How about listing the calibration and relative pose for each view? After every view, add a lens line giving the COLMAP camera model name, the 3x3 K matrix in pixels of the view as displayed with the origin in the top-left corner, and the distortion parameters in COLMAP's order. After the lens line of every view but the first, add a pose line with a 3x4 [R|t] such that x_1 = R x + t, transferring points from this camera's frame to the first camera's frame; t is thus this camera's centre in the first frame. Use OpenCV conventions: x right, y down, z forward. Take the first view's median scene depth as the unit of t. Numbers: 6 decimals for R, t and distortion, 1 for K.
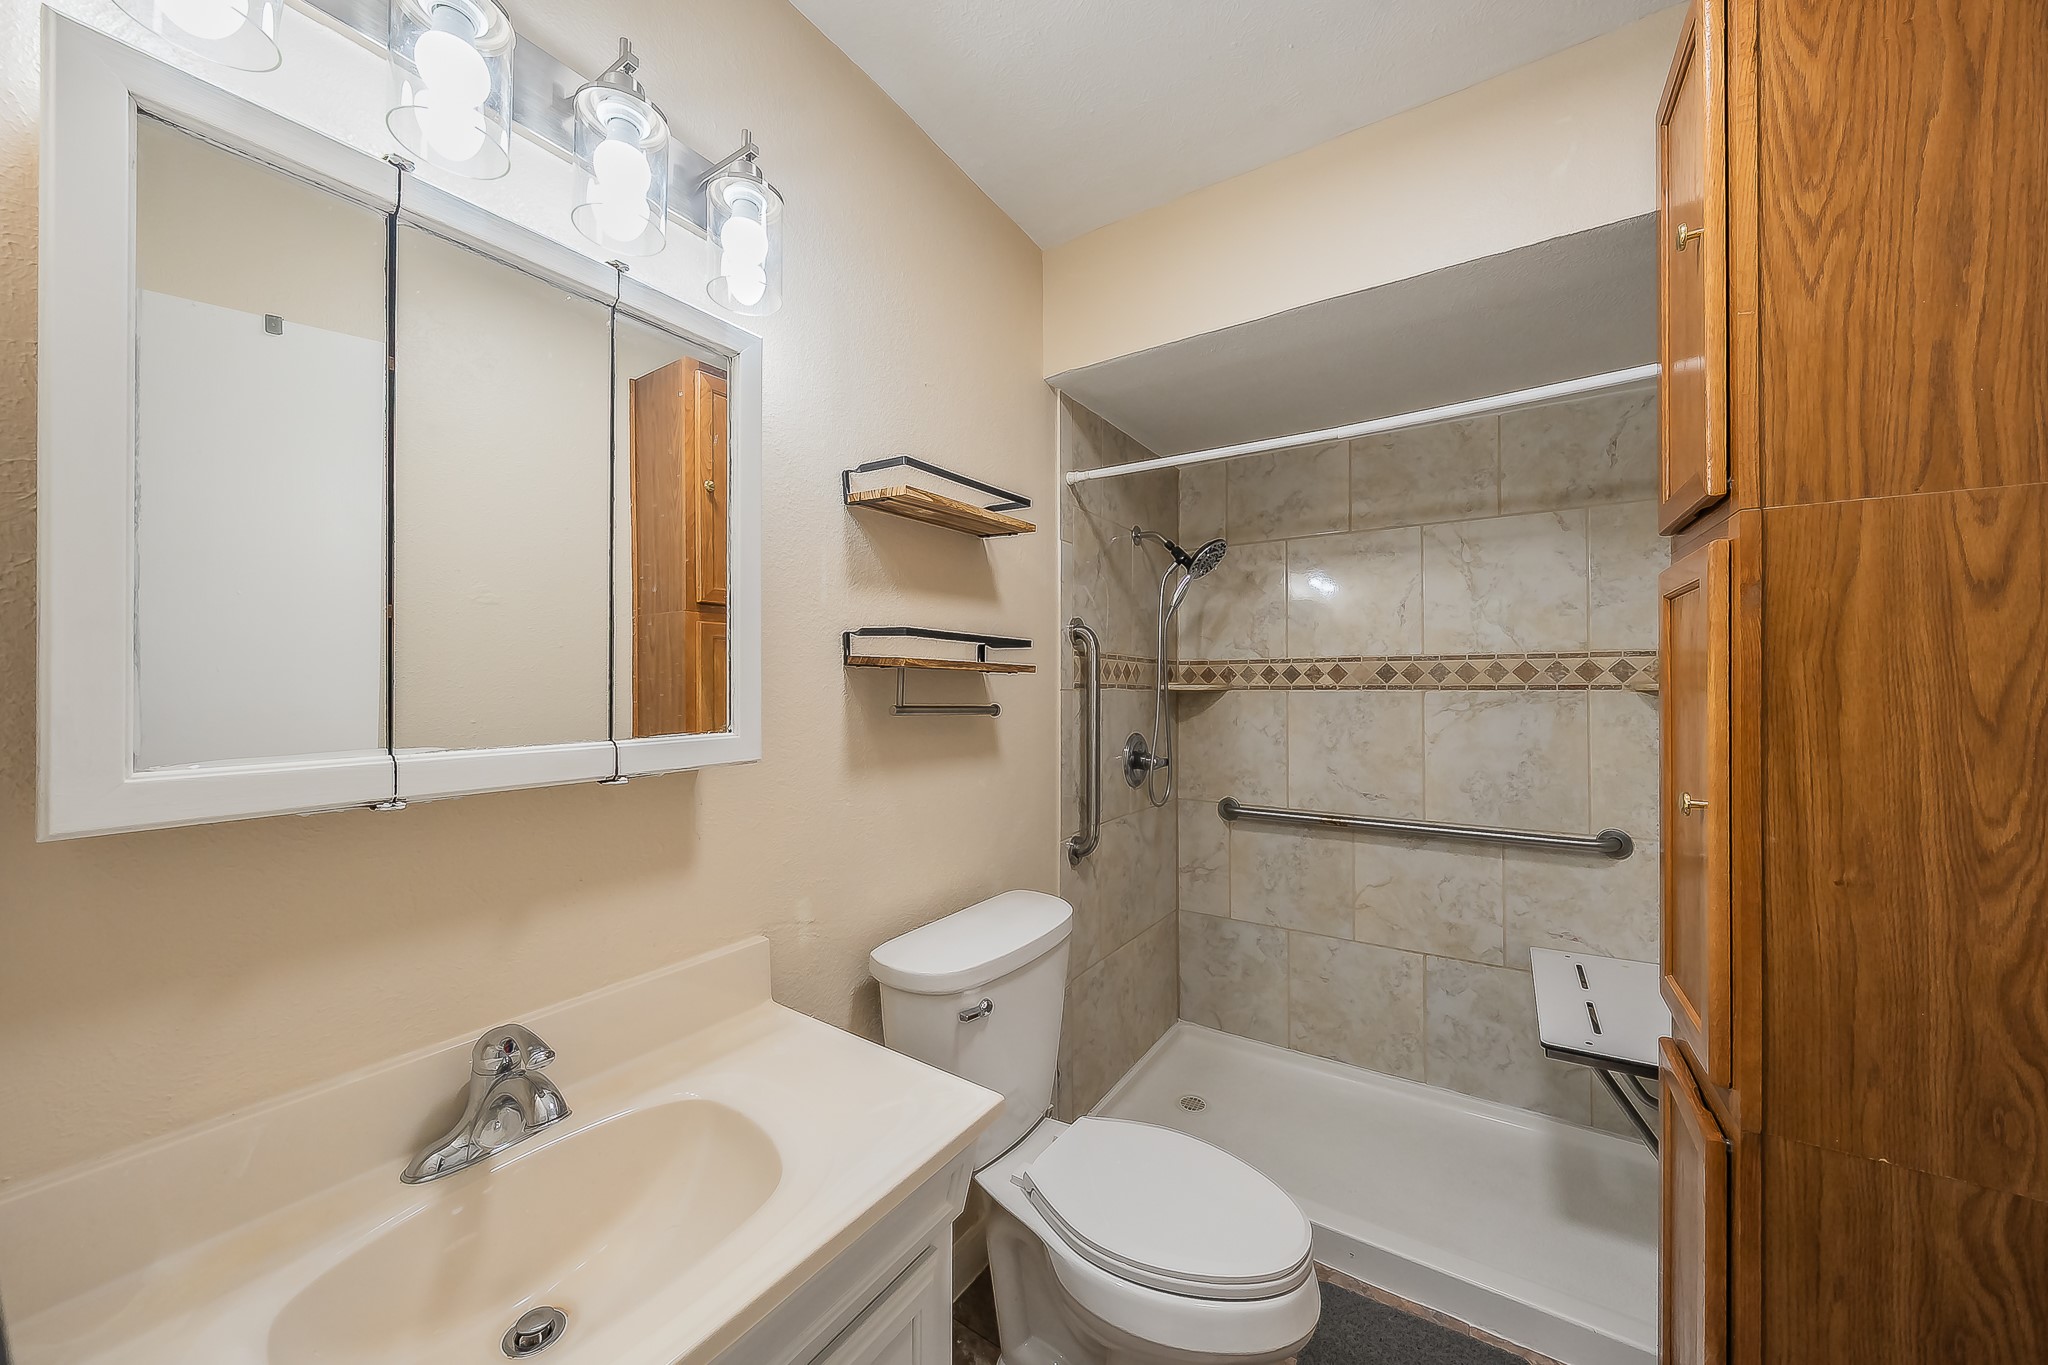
lens RADIAL K [[700.6, 0, 1017.0], [0, 700.6, 673.4], [0, 0, 1]] dist [0.000215, -0.000034]
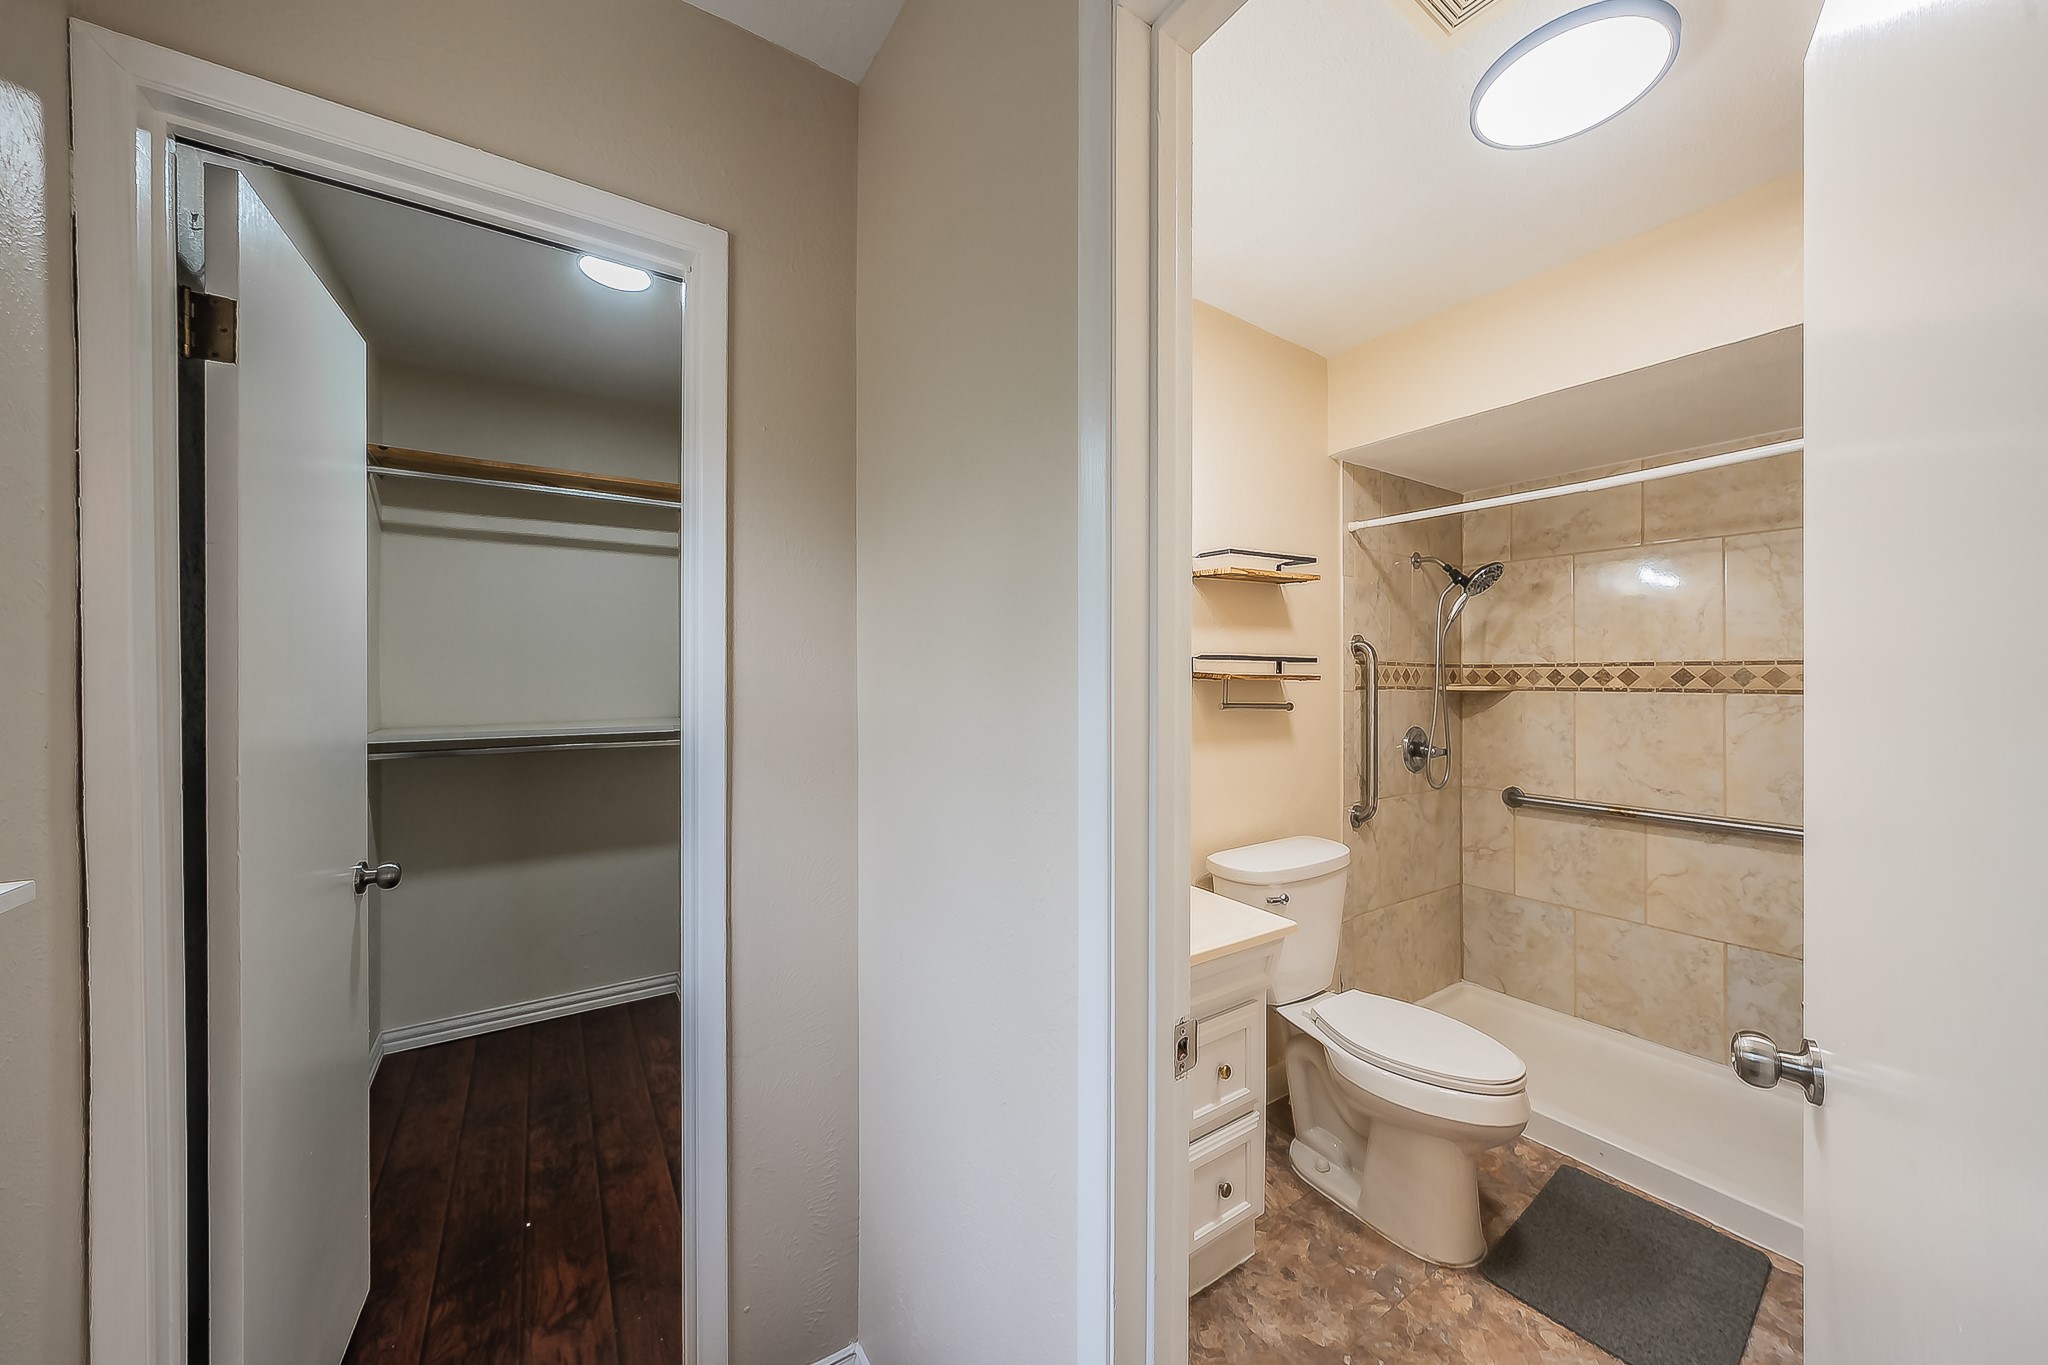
lens RADIAL K [[700.6, 0, 1017.0], [0, 700.6, 673.4], [0, 0, 1]] dist [0.000215, -0.000034]
pose [[0.922075, -0.001122, -0.387009, 0.006207], [0.006761, 0.999890, 0.013210, -0.026234], [0.386951, -0.014798, 0.921981, -0.366264]]
